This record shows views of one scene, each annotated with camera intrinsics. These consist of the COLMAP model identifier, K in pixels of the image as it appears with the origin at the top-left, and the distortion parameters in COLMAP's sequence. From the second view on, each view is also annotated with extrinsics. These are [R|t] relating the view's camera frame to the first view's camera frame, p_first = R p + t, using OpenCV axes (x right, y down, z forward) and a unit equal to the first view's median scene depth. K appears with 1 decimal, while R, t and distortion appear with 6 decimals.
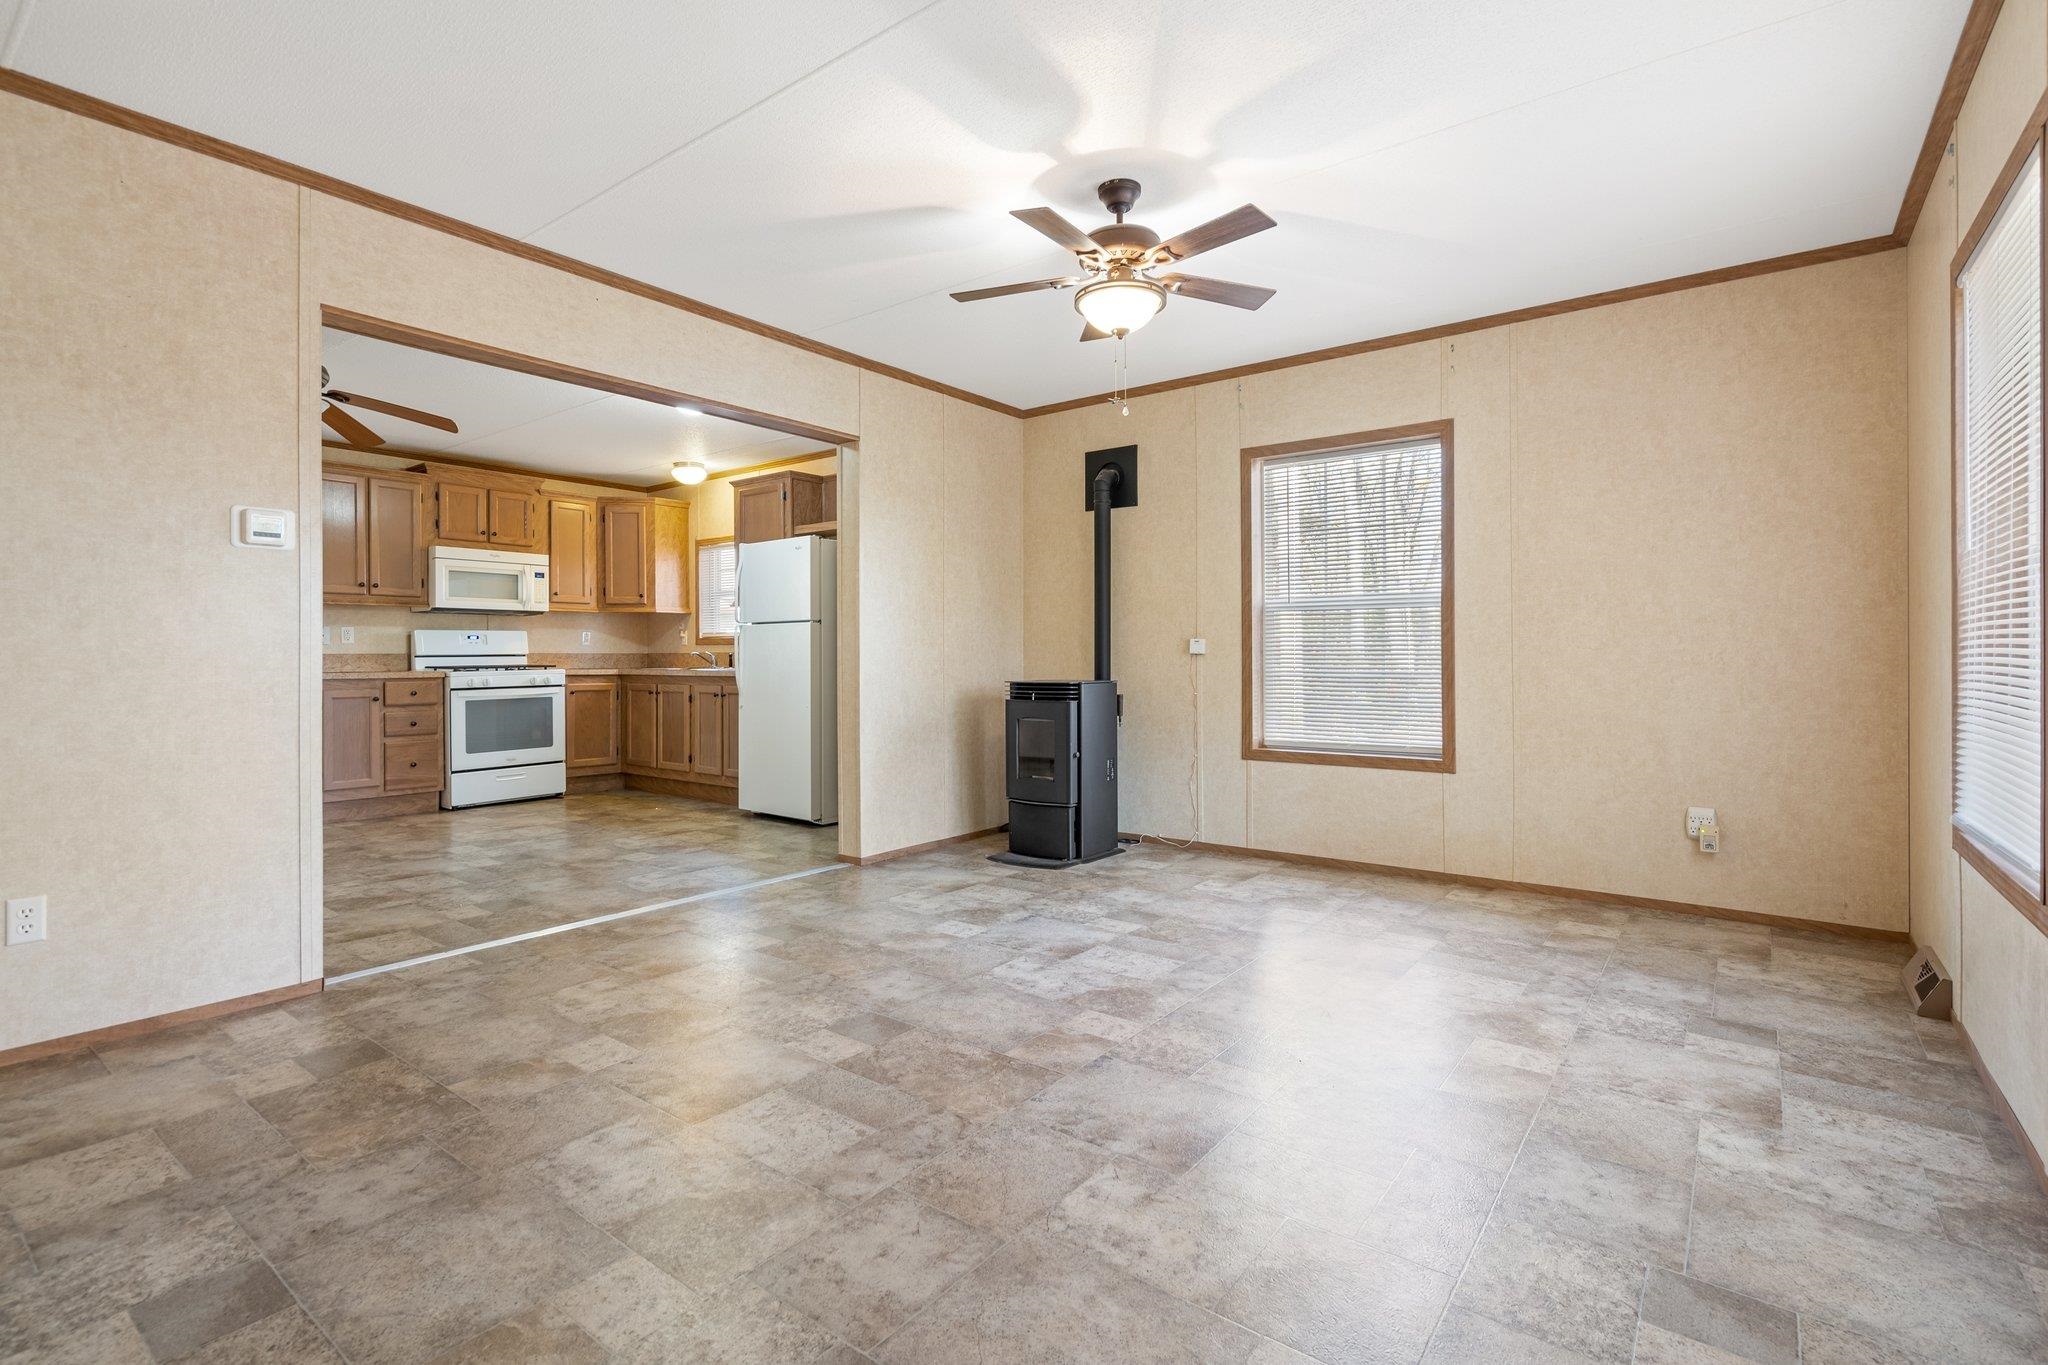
lens RADIAL K [[949.6, 0, 1019.1], [0, 949.6, 657.5], [0, 0, 1]] dist [-0.000471, 0.000608]
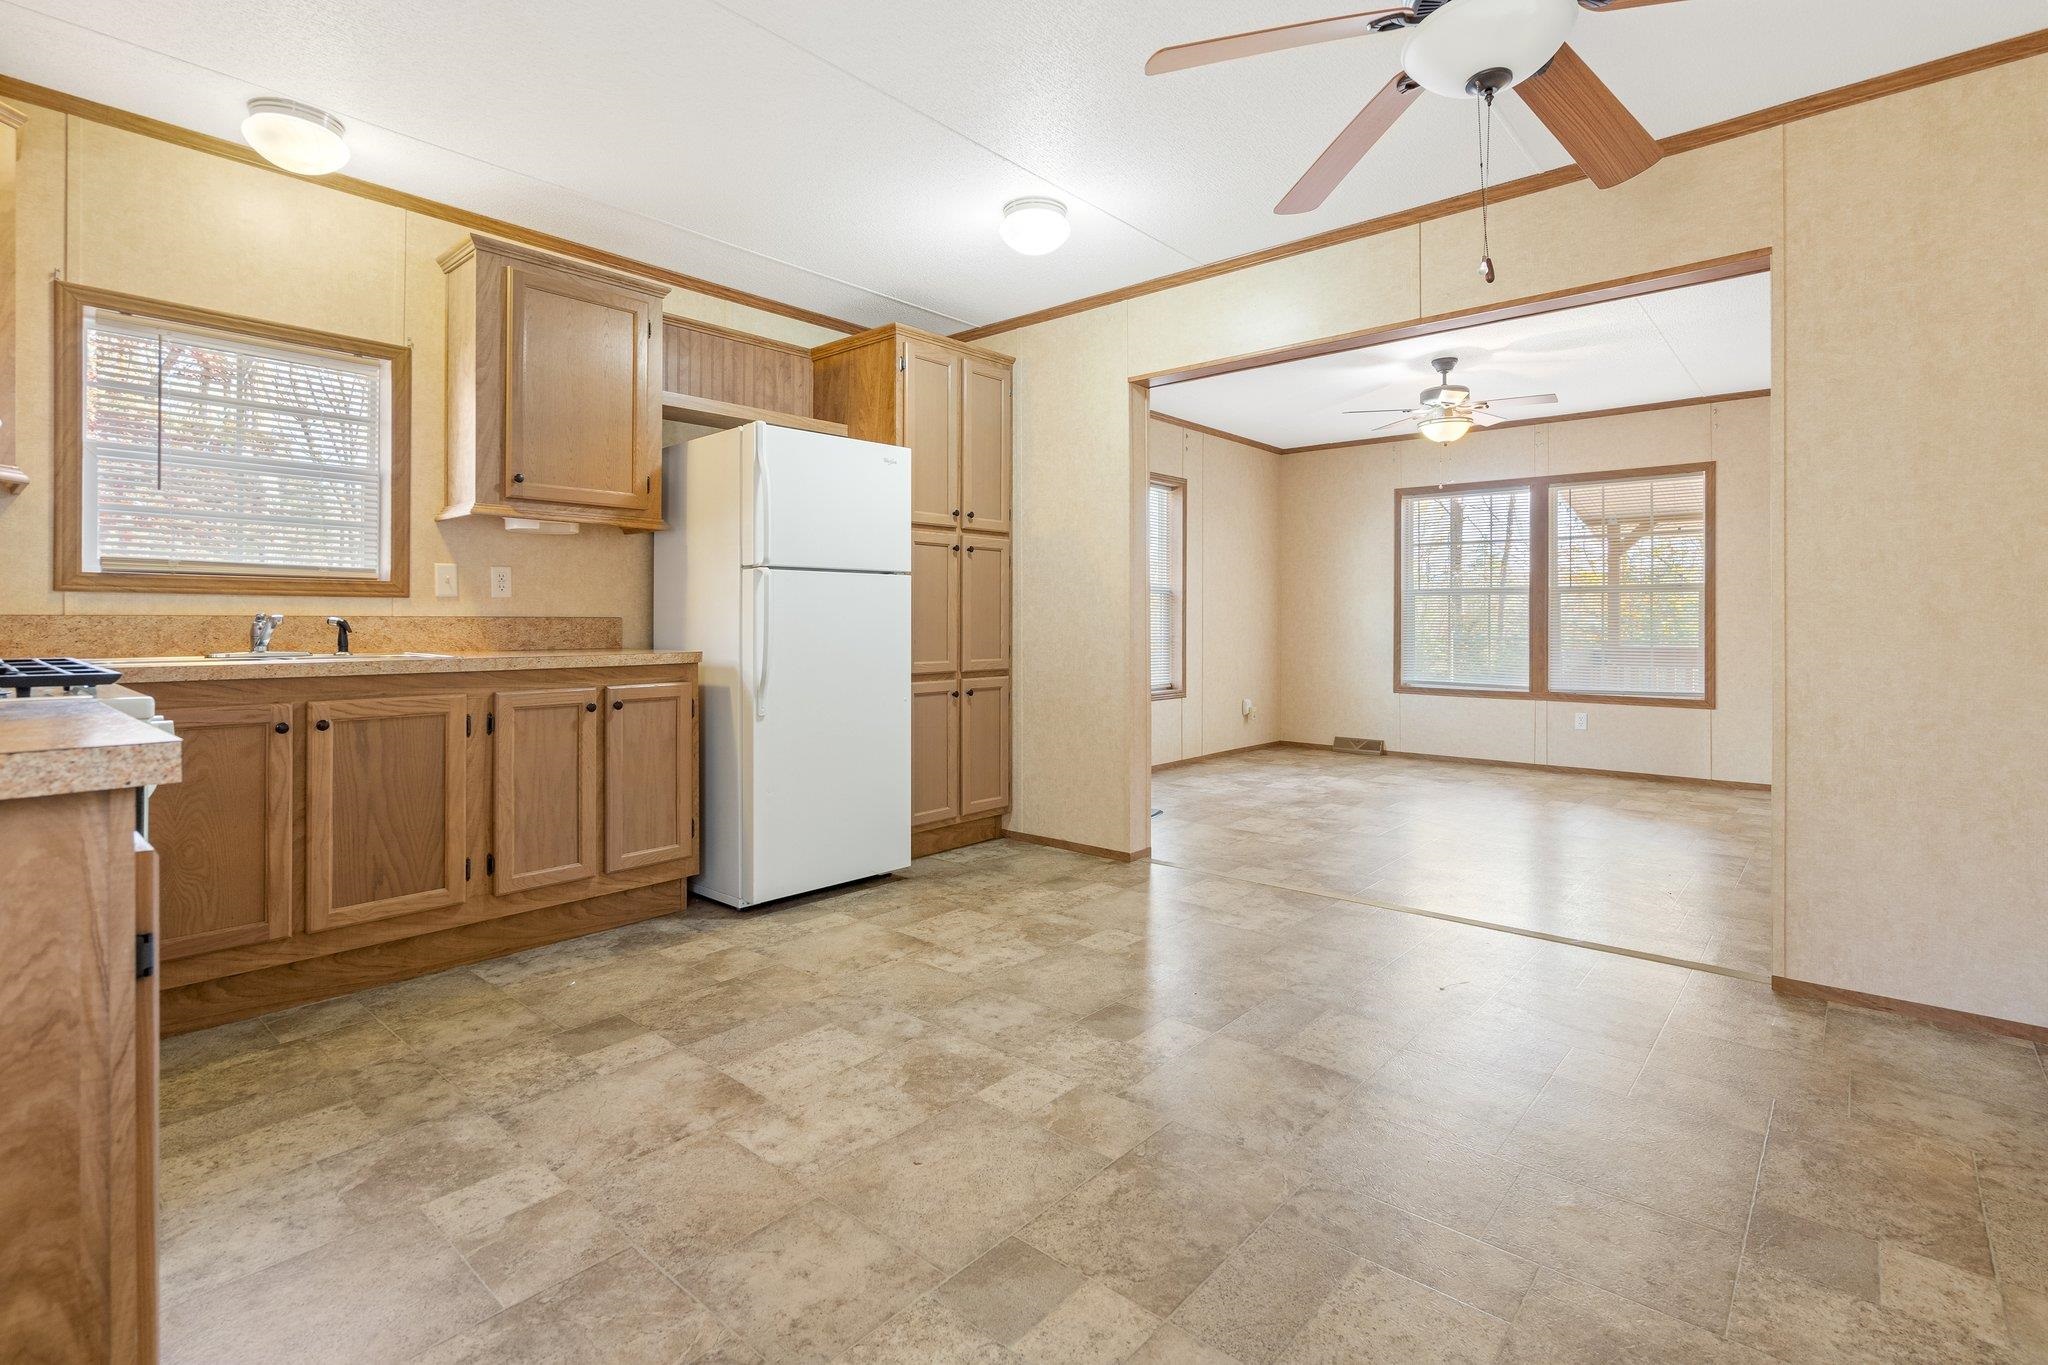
lens RADIAL K [[960.5, 0, 1031.3], [0, 960.5, 624.6], [0, 0, 1]] dist [-0.014738, 0.000194]
pose [[0.057962, -0.000298, 0.998319, -0.737968], [0.000971, 0.999999, 0.000242, -0.001271], [-0.998318, 0.000955, 0.057962, 0.715794]]
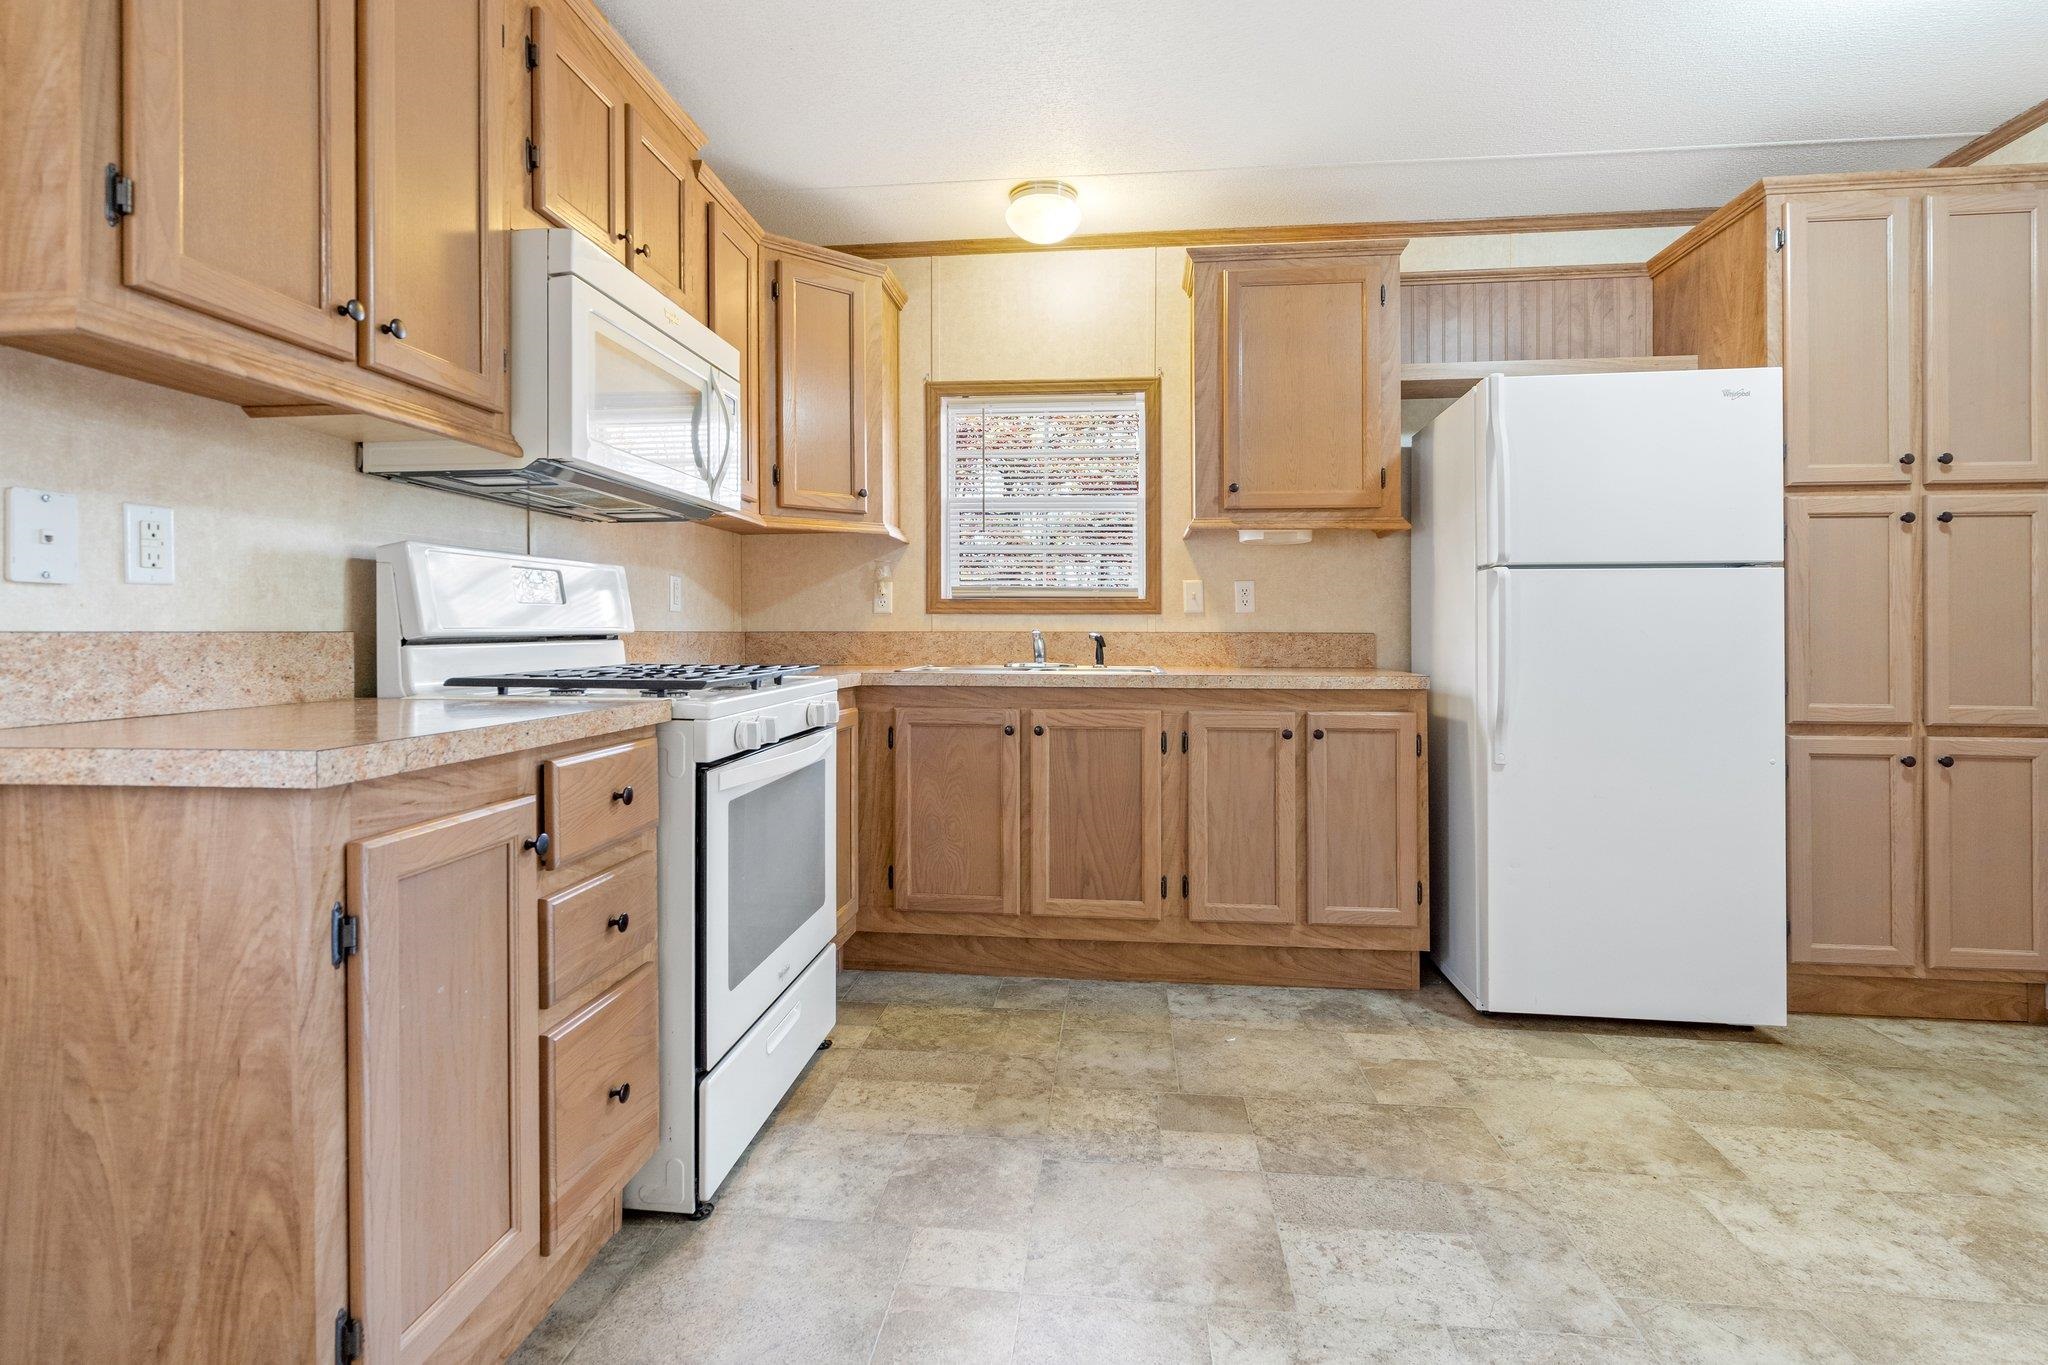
lens RADIAL K [[958.2, 0, 1018.8], [0, 958.2, 629.8], [0, 0, 1]] dist [-0.003016, 0.000920]
pose [[0.854078, 0.006855, 0.520099, -0.608849], [-0.004252, 0.999972, -0.006197, -0.003342], [-0.520127, 0.003082, 0.854083, 0.663551]]
